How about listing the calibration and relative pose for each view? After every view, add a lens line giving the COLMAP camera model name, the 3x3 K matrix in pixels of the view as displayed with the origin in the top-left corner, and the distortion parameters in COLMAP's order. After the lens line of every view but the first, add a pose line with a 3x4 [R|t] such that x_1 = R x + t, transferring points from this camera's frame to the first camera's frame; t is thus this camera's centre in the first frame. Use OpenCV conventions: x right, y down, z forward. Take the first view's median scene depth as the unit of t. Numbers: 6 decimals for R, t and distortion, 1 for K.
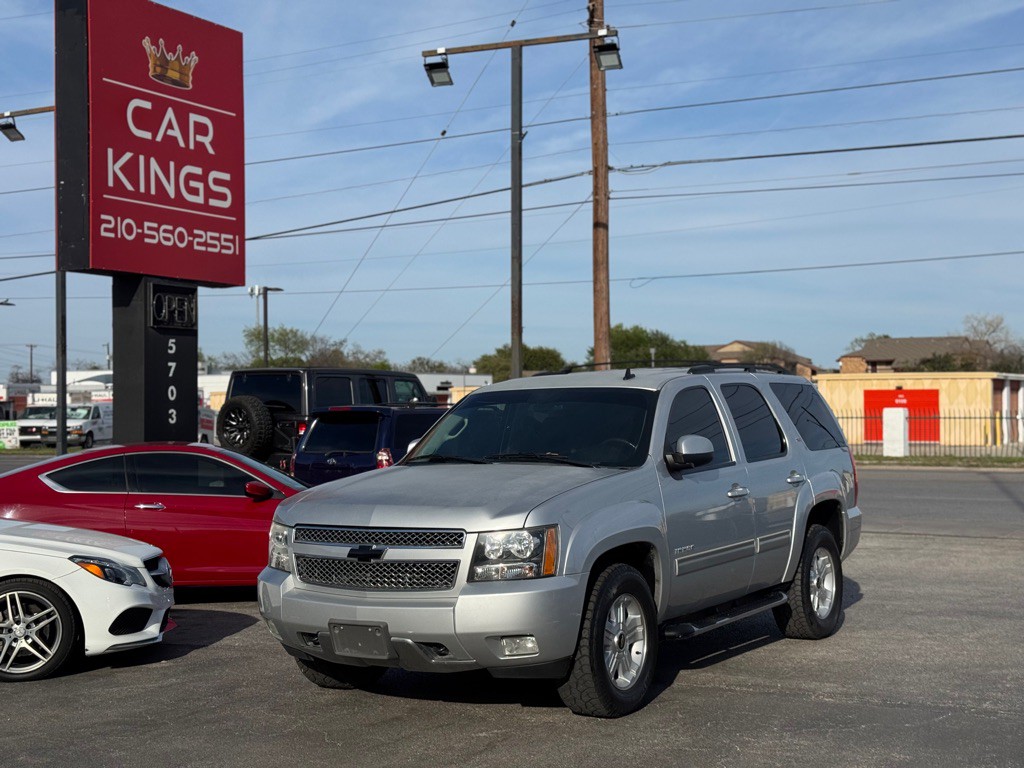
lens RADIAL K [[1444.6, 0, 513.6], [0, 1444.6, 392.1], [0, 0, 1]] dist [0.114337, 0.000000]
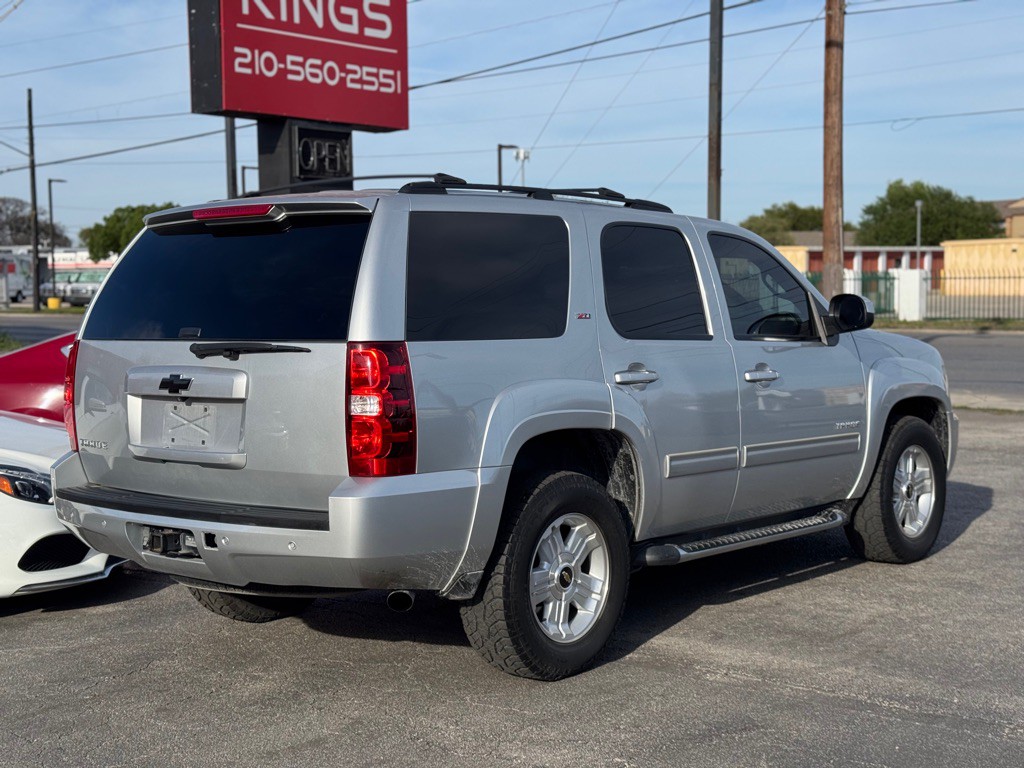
lens RADIAL K [[1444.6, 0, 514.7], [0, 1444.6, 395.0], [0, 0, 1]] dist [0.114337, 0.000000]
pose [[0.982787, 0.010944, -0.184415, 0.085621], [0.006709, 0.995471, 0.094833, 0.008116], [0.184618, -0.094438, 0.978263, 0.280863]]
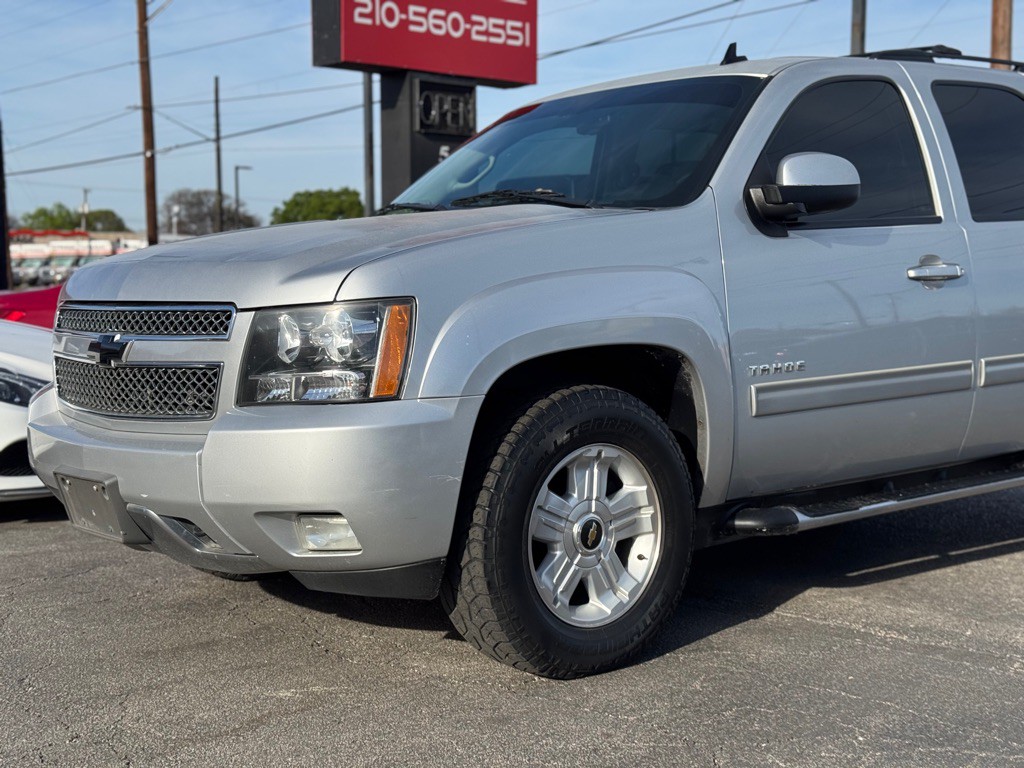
lens RADIAL K [[1444.6, 0, 504.1], [0, 1444.6, 404.3], [0, 0, 1]] dist [0.114337, 0.000000]
pose [[0.948560, 0.032506, -0.314923, 0.144166], [0.000427, 0.994583, 0.103947, 0.050632], [0.316596, -0.098734, 0.943408, 0.356518]]
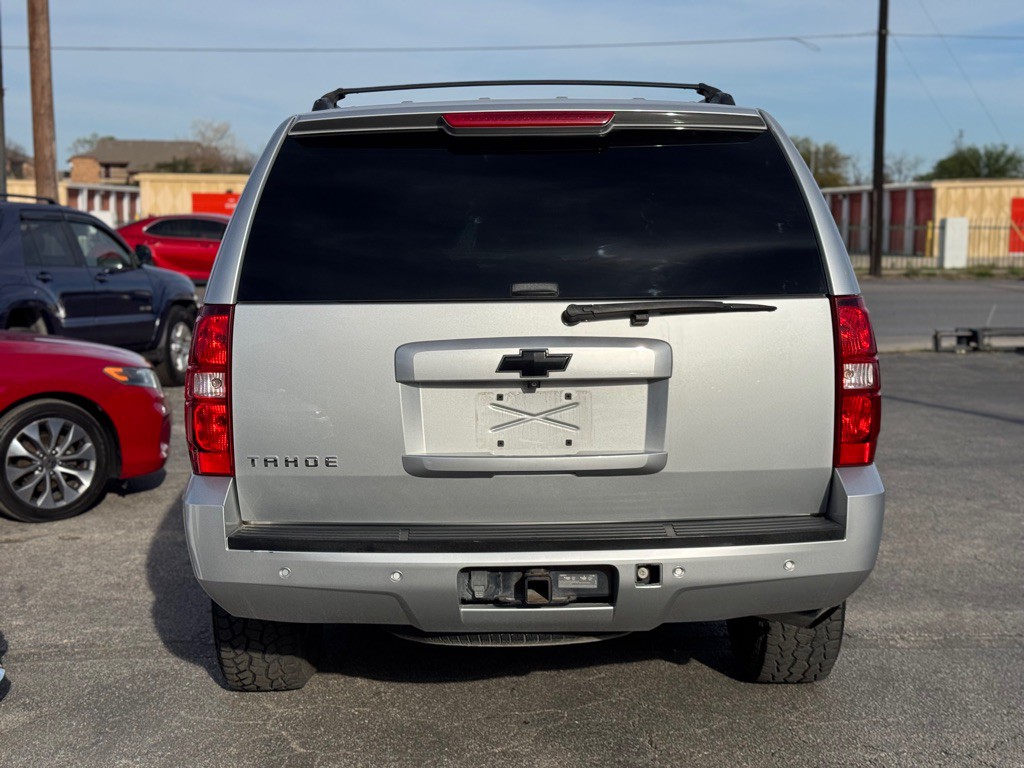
lens RADIAL K [[1444.6, 0, 506.0], [0, 1444.6, 391.2], [0, 0, 1]] dist [0.114337, 0.000000]
pose [[0.861410, -0.051376, 0.505305, -0.315198], [-0.015527, 0.991742, 0.127302, 0.013488], [-0.507673, -0.117506, 0.853499, 0.458024]]
